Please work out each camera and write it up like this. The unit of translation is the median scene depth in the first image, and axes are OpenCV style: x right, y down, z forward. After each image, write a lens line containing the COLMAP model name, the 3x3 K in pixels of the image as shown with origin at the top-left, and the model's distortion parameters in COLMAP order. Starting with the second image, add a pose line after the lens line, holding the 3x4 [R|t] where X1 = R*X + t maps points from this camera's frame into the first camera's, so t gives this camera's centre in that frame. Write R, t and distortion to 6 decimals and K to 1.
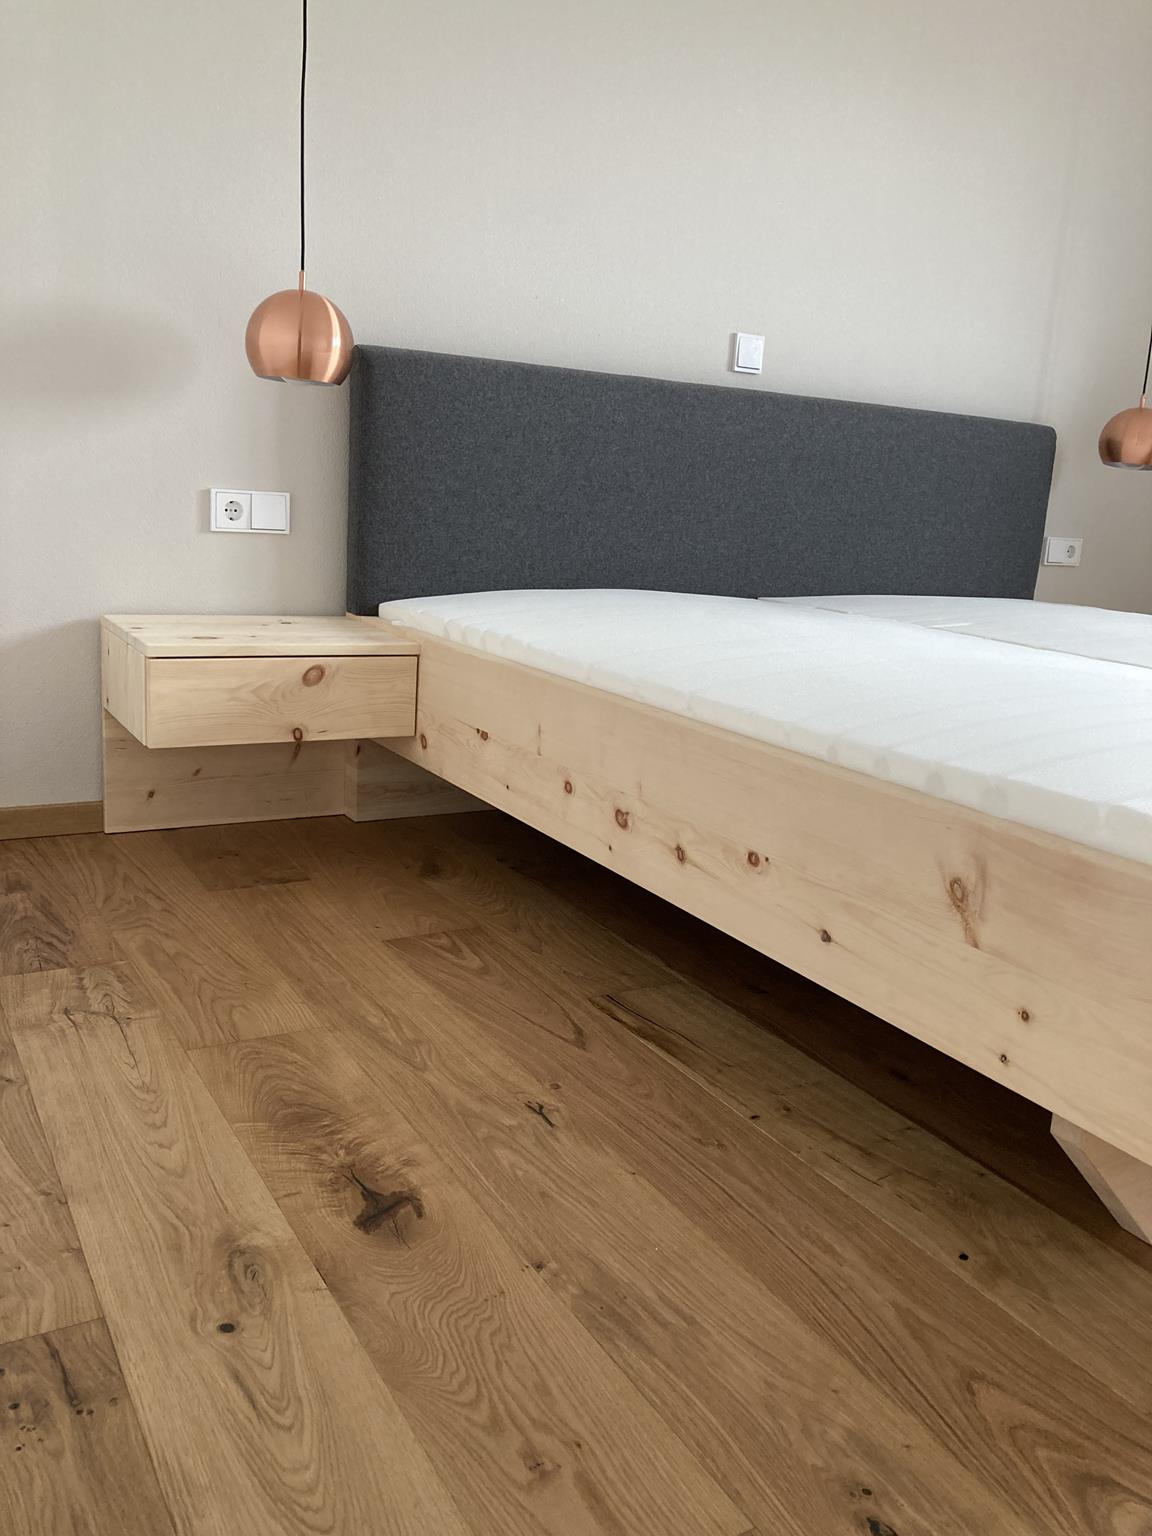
lens RADIAL K [[1261.8, 0, 579.8], [0, 1261.8, 761.2], [0, 0, 1]] dist [0.088351, -0.176541]
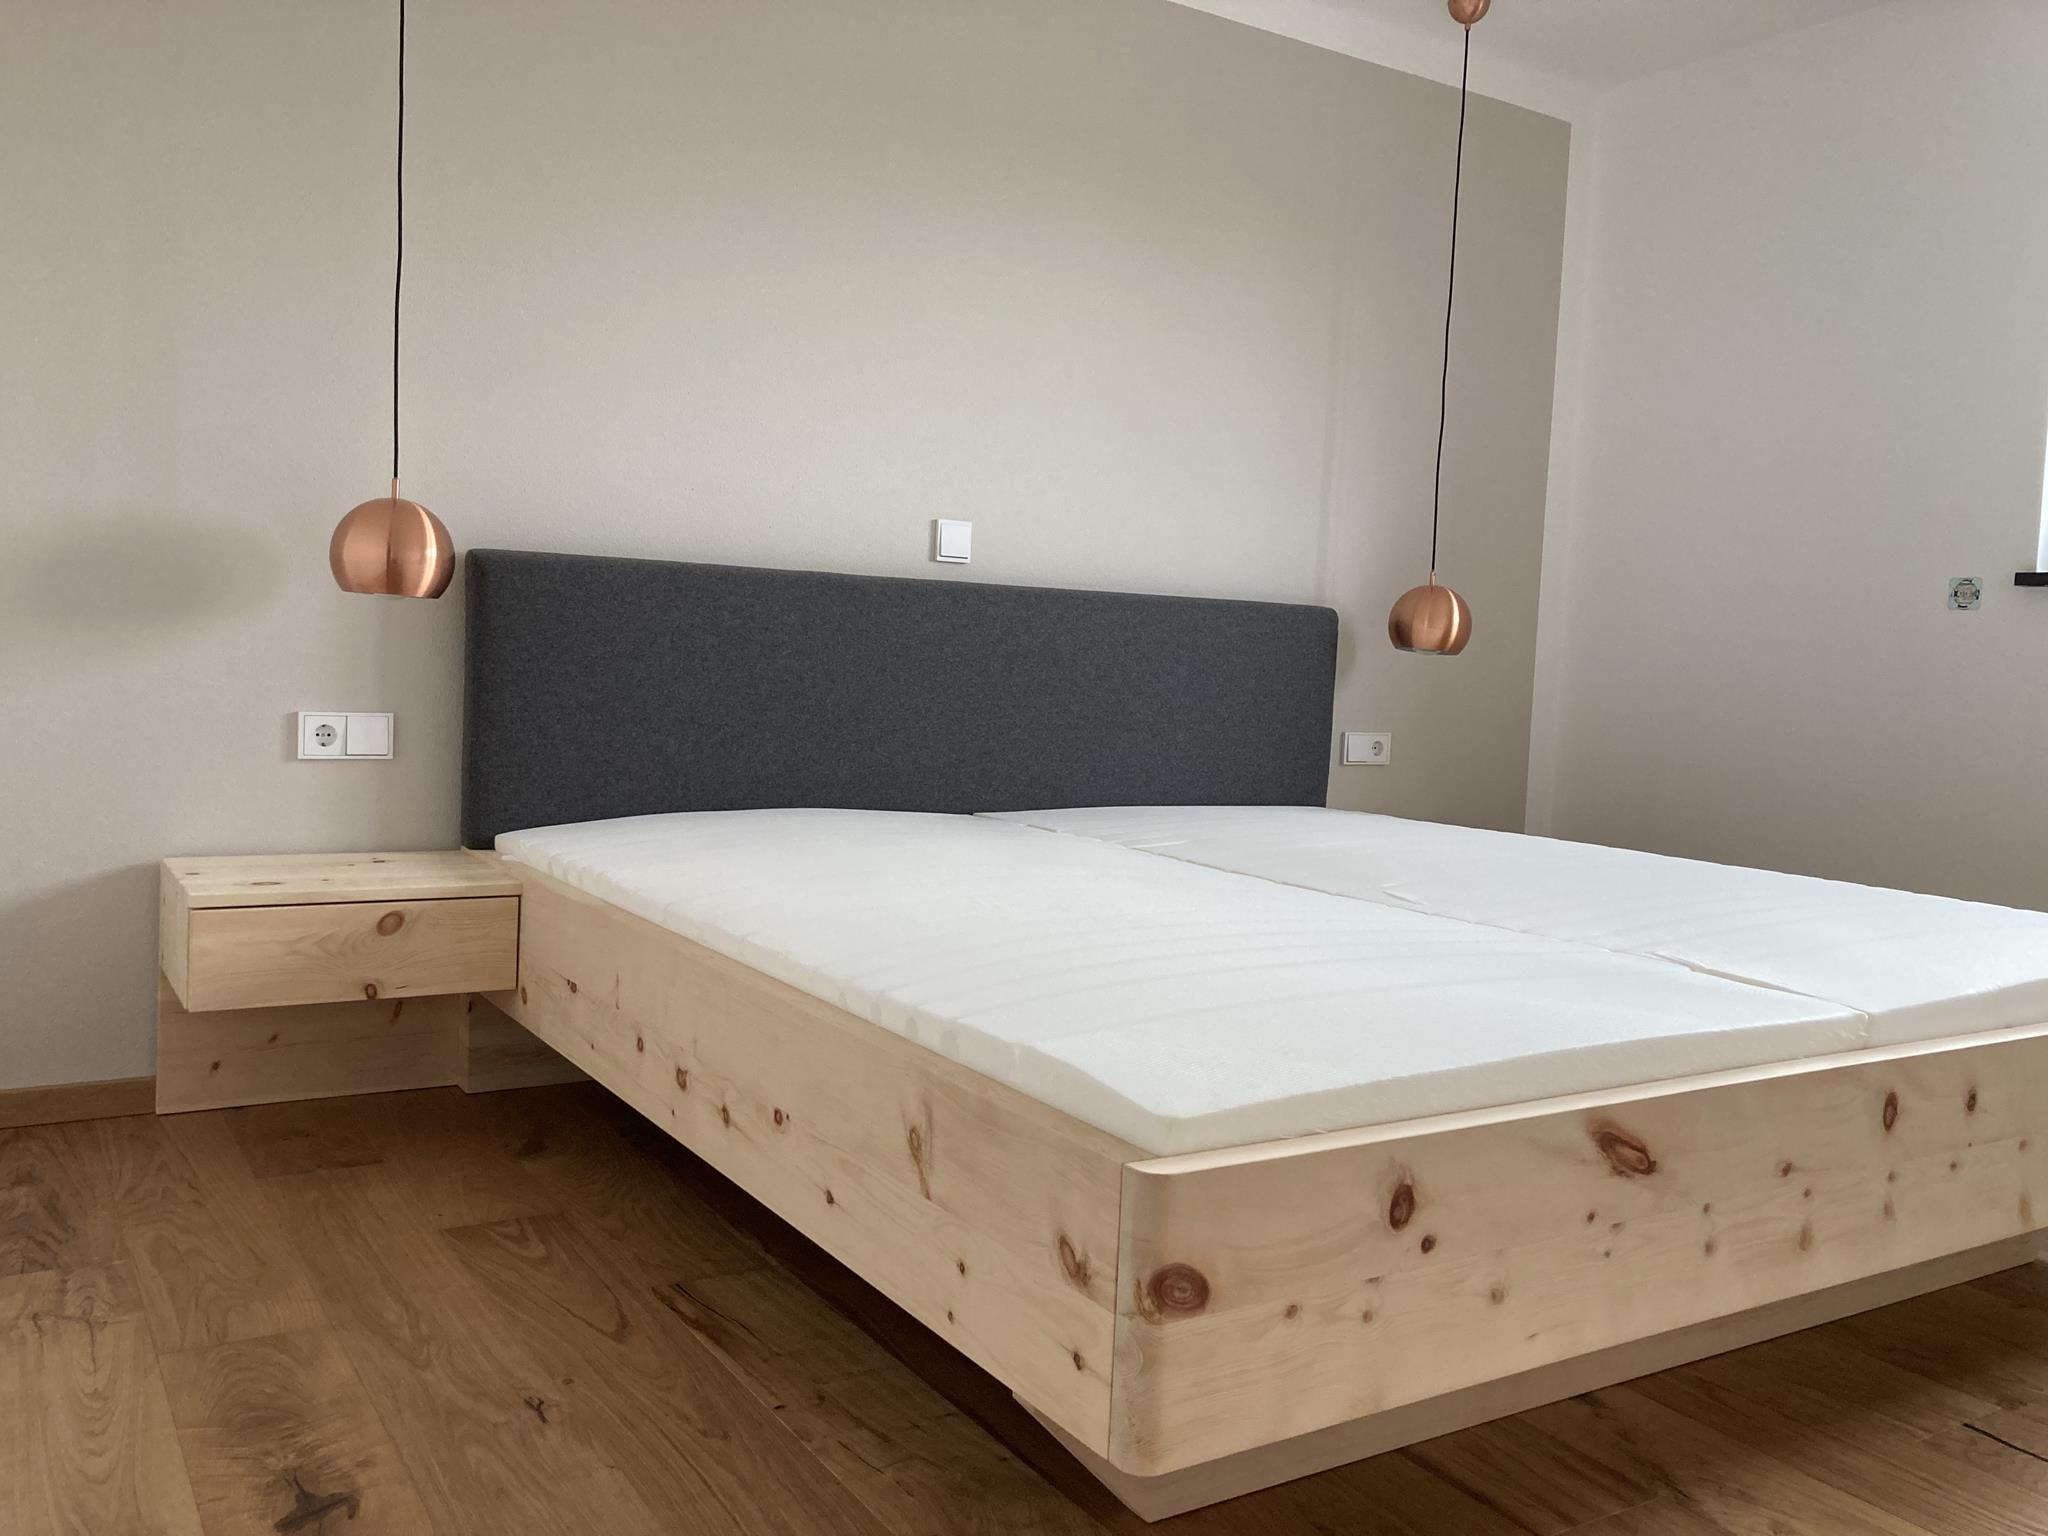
lens RADIAL K [[1696.0, 0, 1022.7], [0, 1696.0, 750.8], [0, 0, 1]] dist [0.015310, 0.000317]
pose [[0.999416, -0.021196, 0.026808, 0.229907], [0.025003, 0.988258, -0.150735, 0.003204], [-0.023298, 0.151318, 0.988211, -0.219560]]
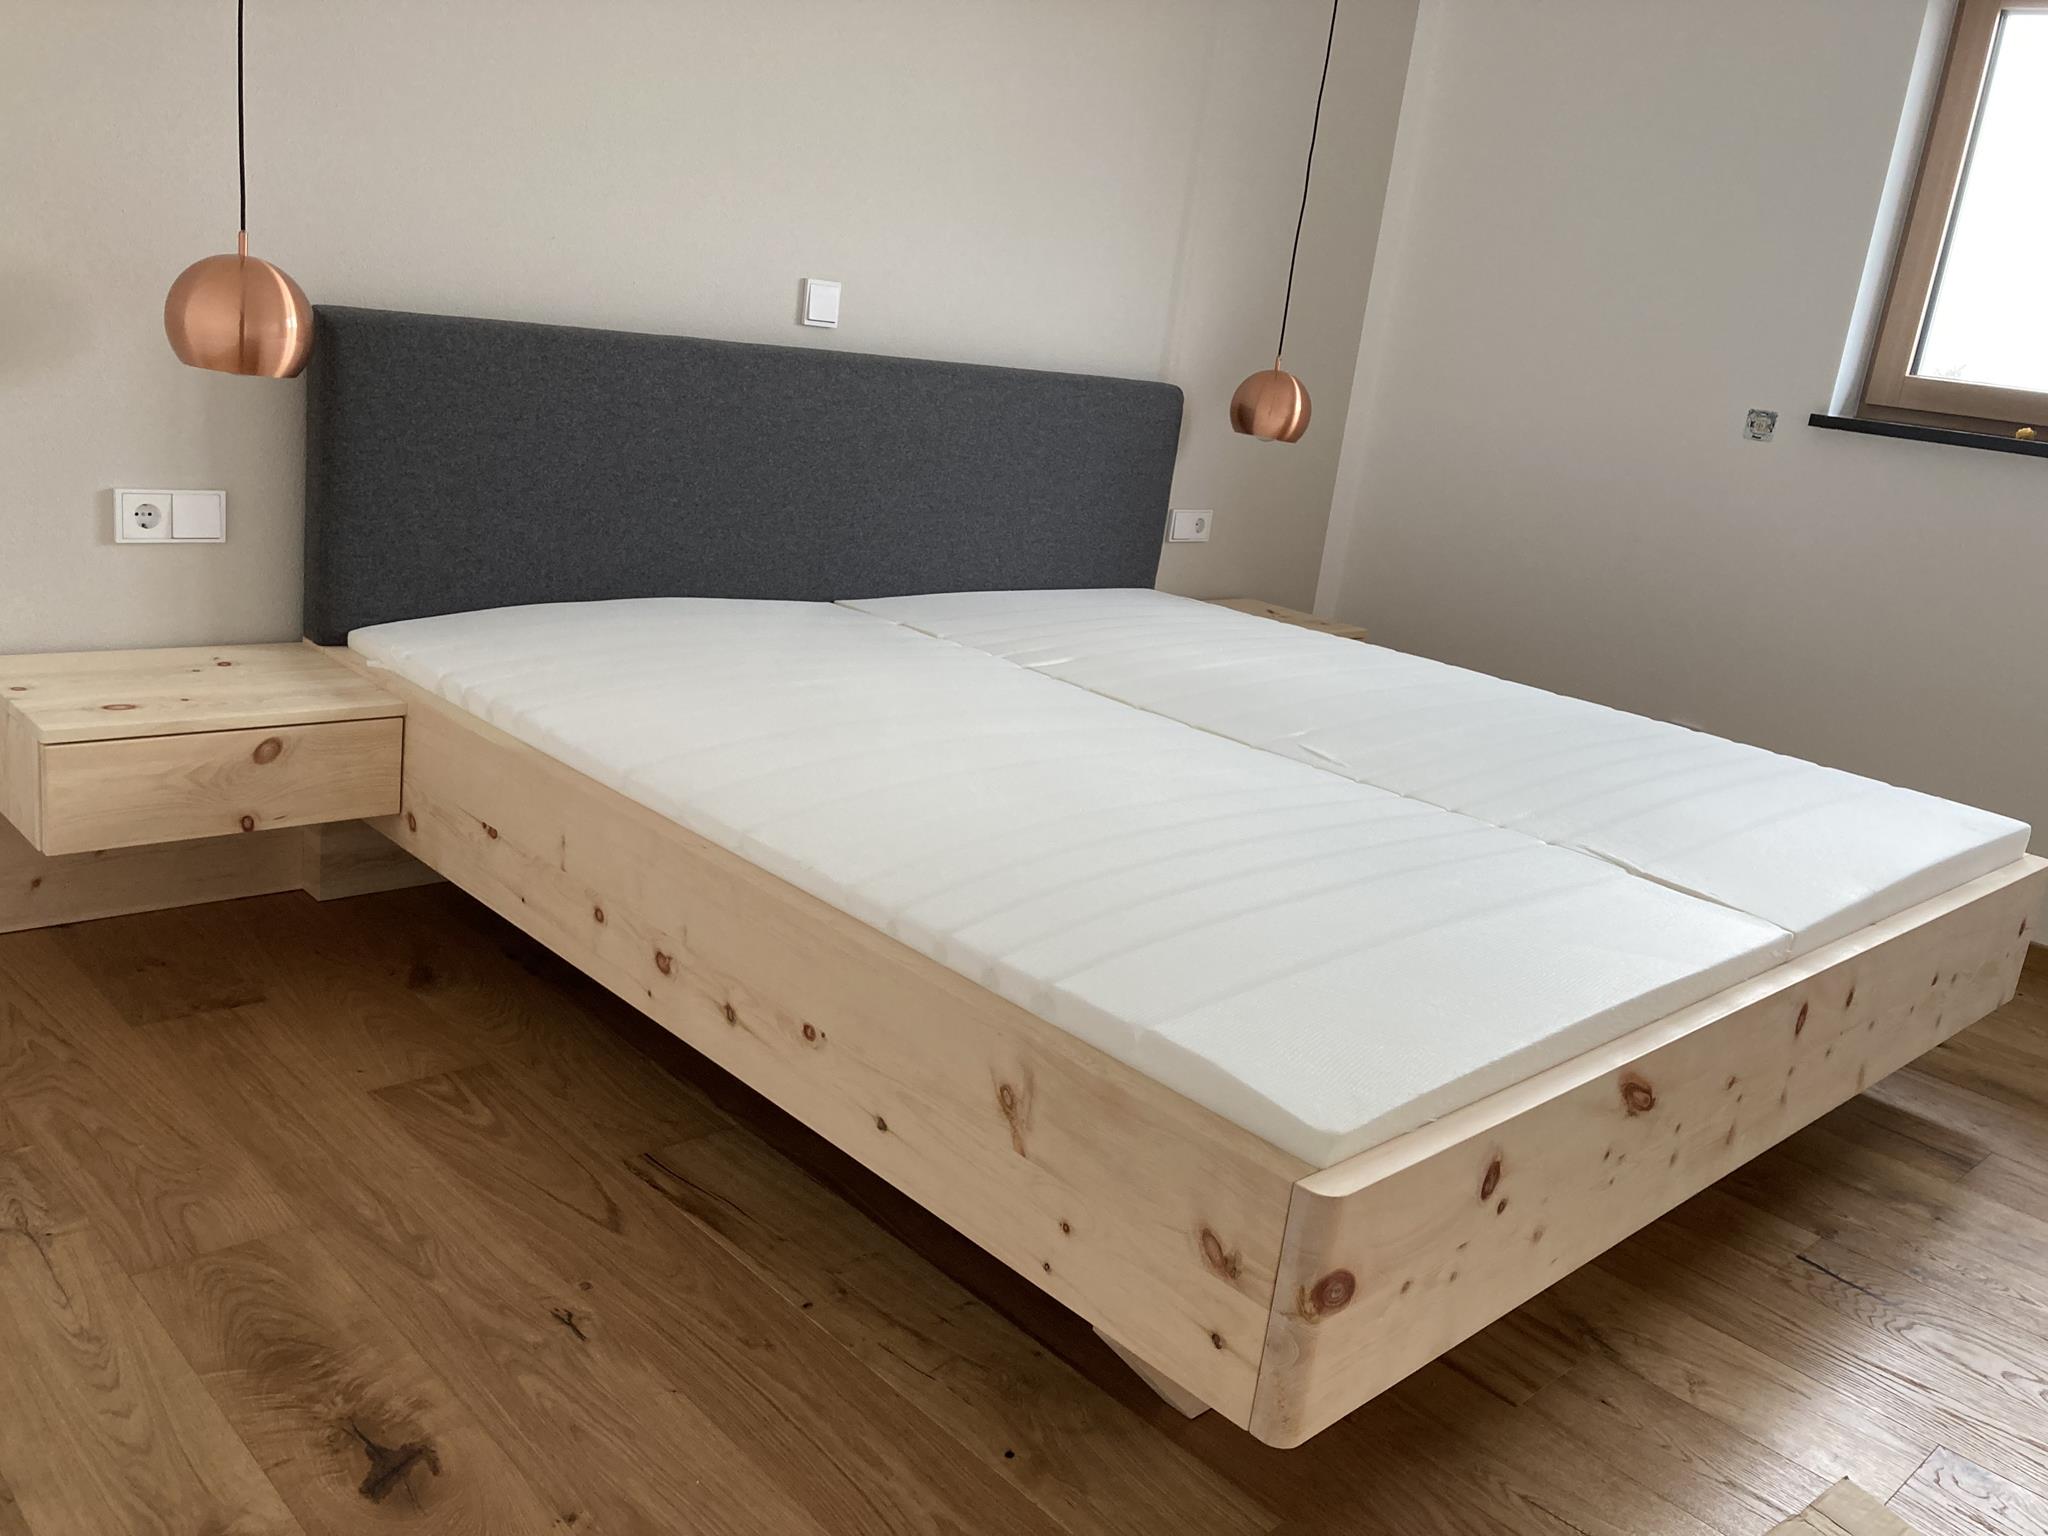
lens RADIAL K [[1696.0, 0, 1022.7], [0, 1696.0, 750.8], [0, 0, 1]] dist [0.015310, 0.000317]
pose [[0.971803, -0.004307, 0.235756, -0.000901], [-0.011226, 0.997854, 0.064503, -0.165669], [-0.235528, -0.065331, 0.969669, -0.174137]]
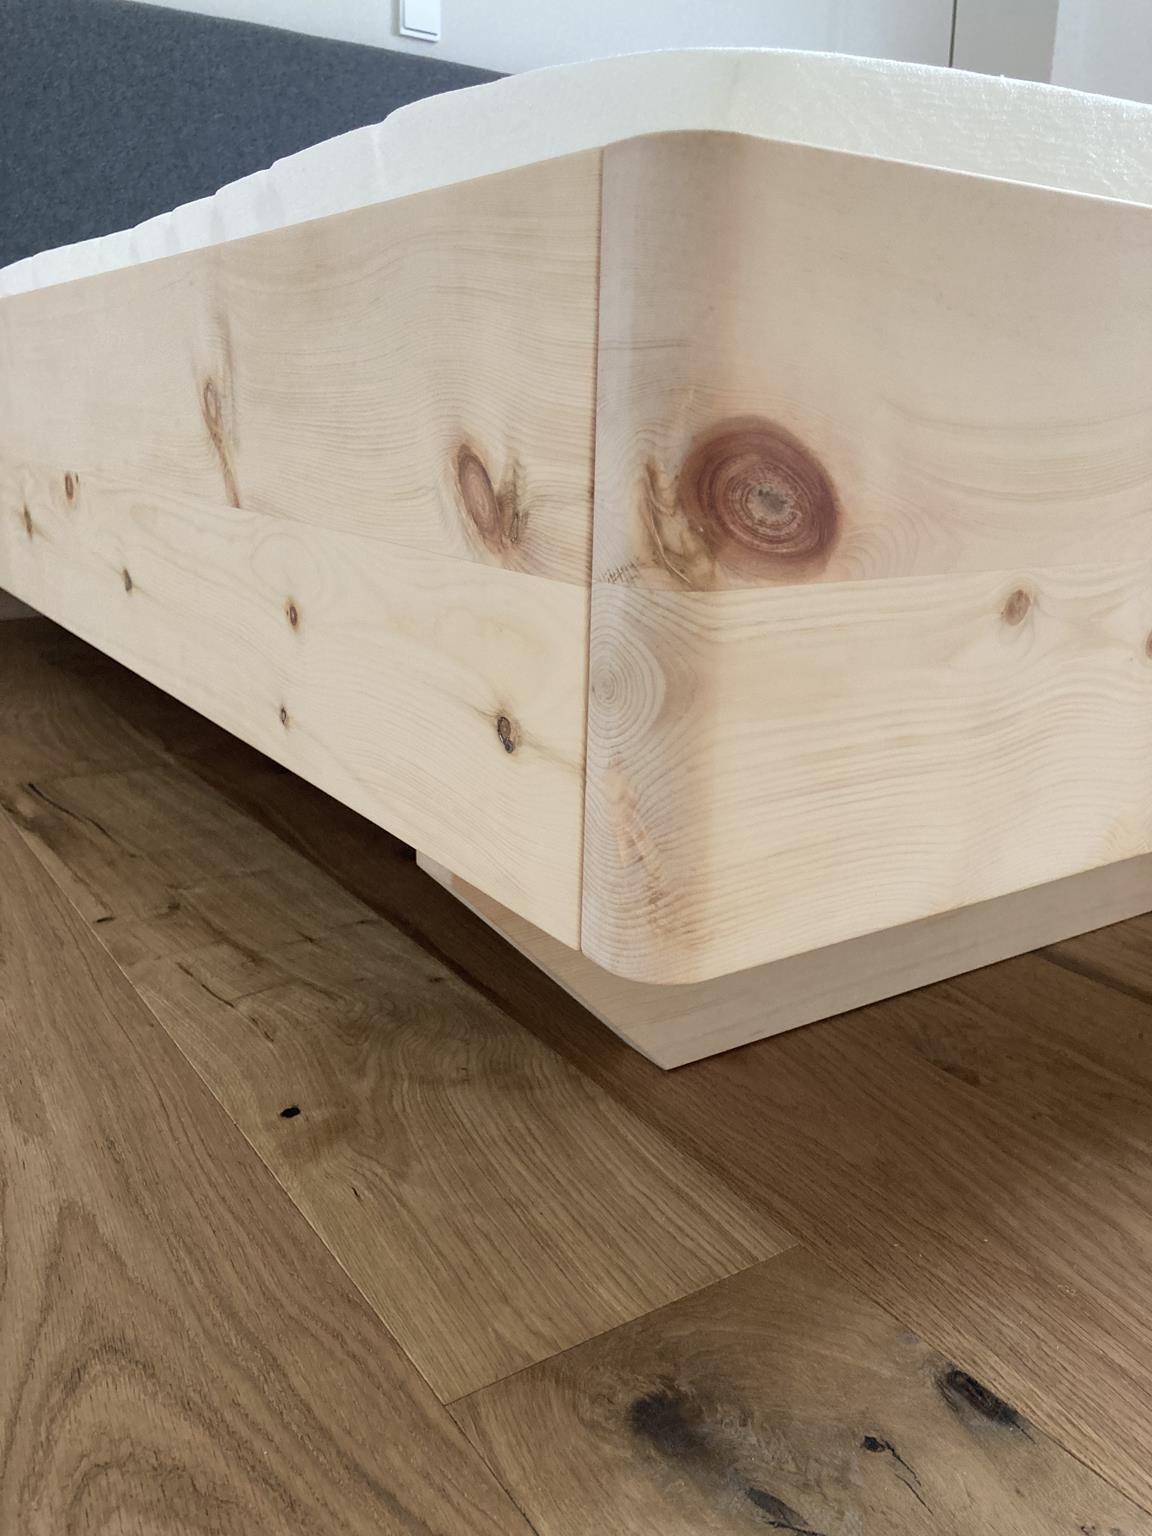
lens RADIAL K [[1272.0, 0, 576.0], [0, 1272.0, 768.0], [0, 0, 1]] dist [0.015310, 0.000317]
pose [[0.997705, -0.054182, 0.040608, 0.270627], [0.051607, 0.996743, 0.061960, 0.145535], [-0.043833, -0.059723, 0.997252, 0.313281]]
